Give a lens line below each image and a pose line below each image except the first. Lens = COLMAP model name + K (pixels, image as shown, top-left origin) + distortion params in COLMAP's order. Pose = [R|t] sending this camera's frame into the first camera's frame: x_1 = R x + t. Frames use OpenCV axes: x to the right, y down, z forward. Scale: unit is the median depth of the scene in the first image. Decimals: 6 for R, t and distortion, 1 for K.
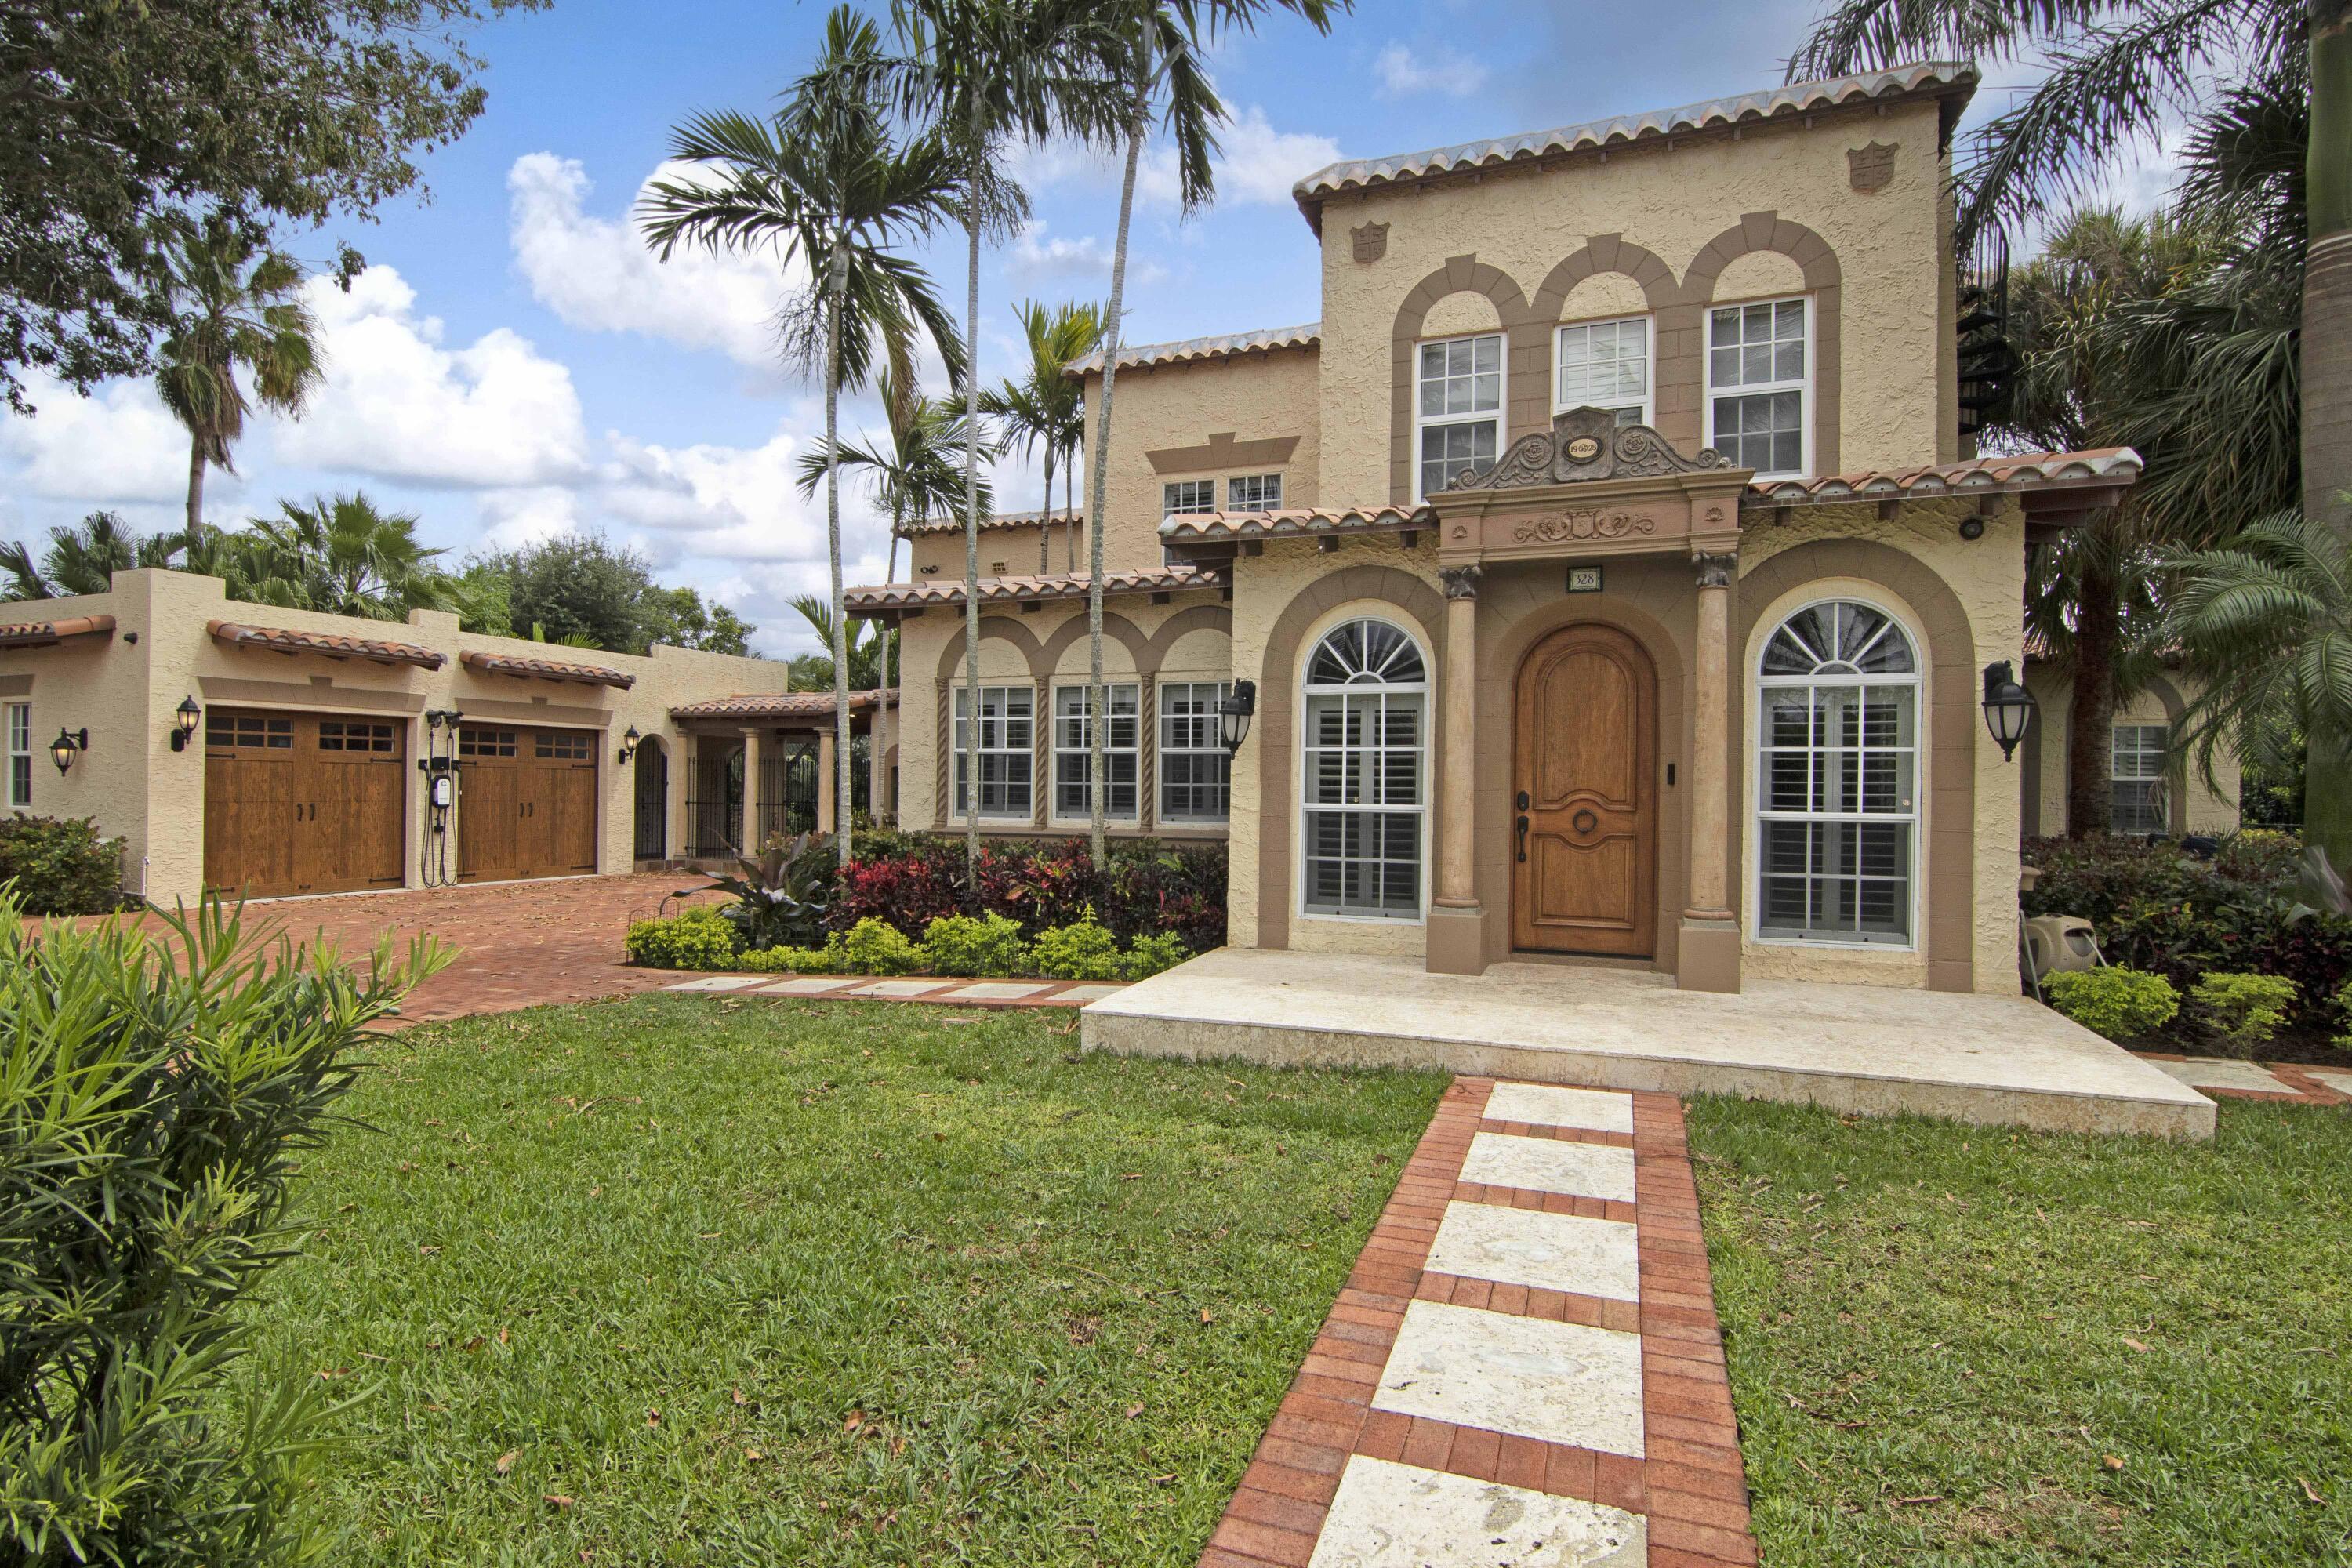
lens RADIAL K [[1196.7, 0, 1177.7], [0, 1196.7, 791.2], [0, 0, 1]] dist [-0.008606, -0.004901]
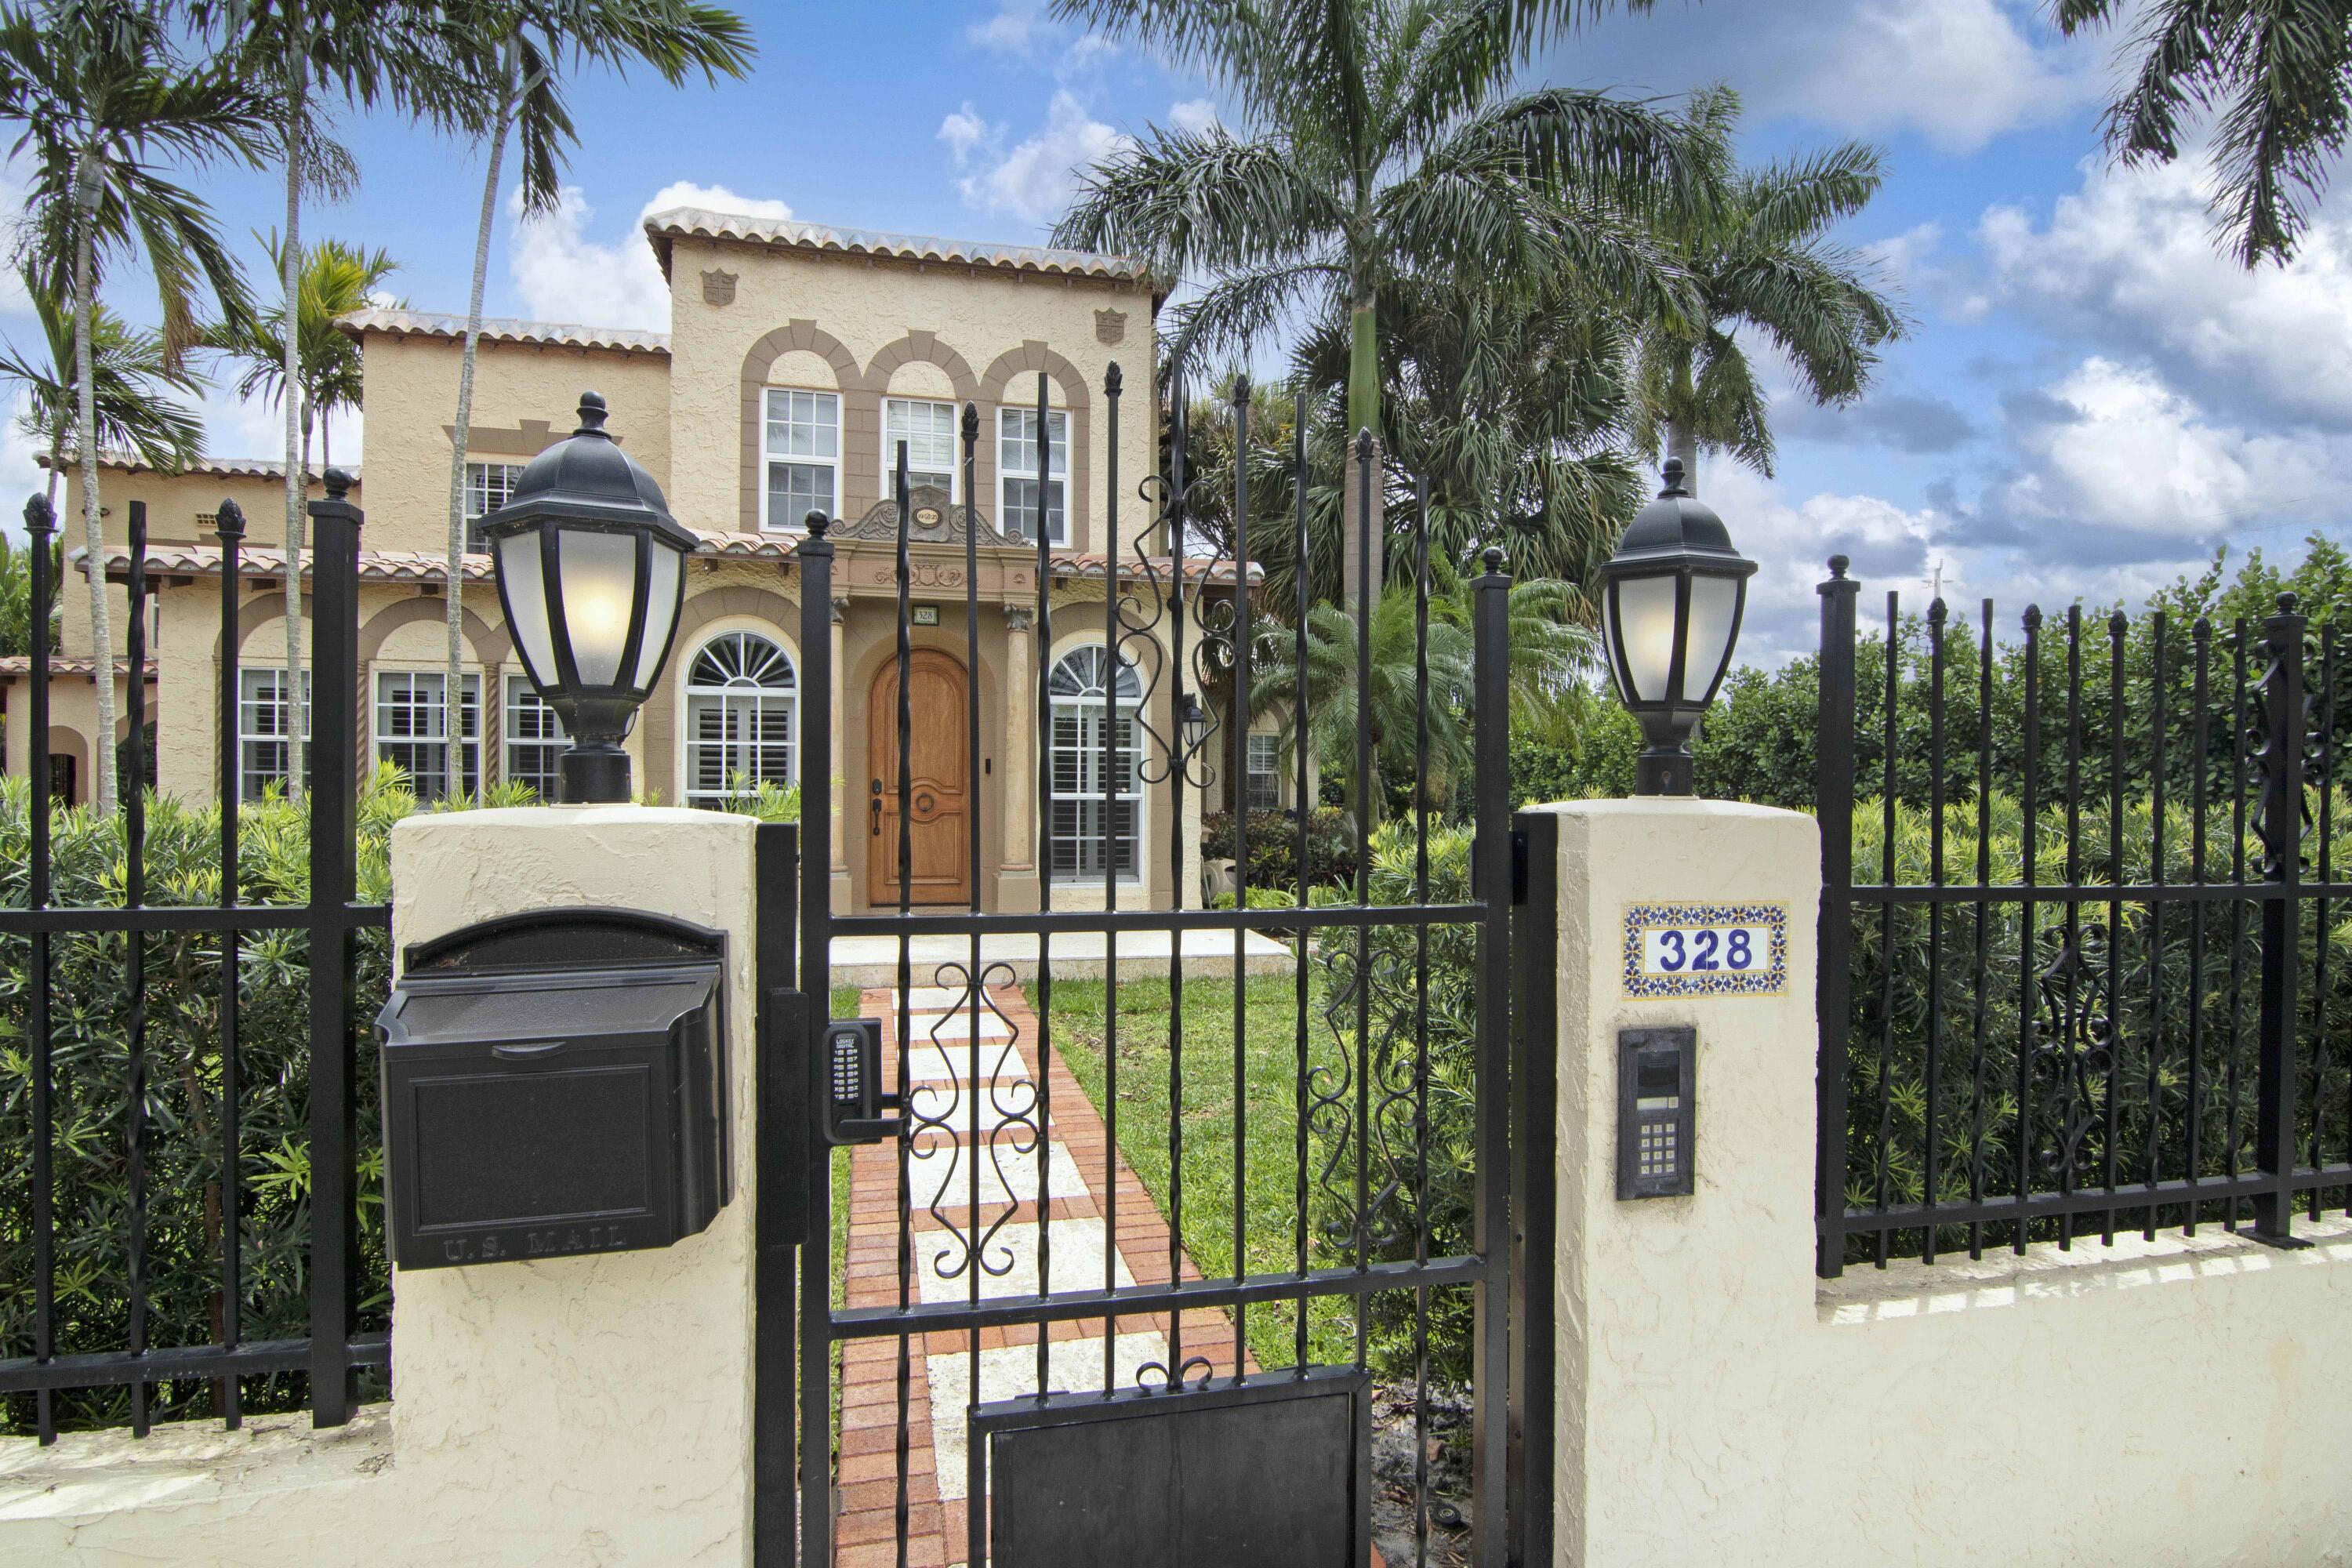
lens RADIAL K [[1196.7, 0, 1175.7], [0, 1196.7, 790.4], [0, 0, 1]] dist [-0.008606, -0.004901]
pose [[0.822722, -0.005605, 0.568416, -0.135807], [0.003560, 0.999983, 0.004709, 0.005986], [-0.568433, -0.001851, 0.822728, -0.173867]]
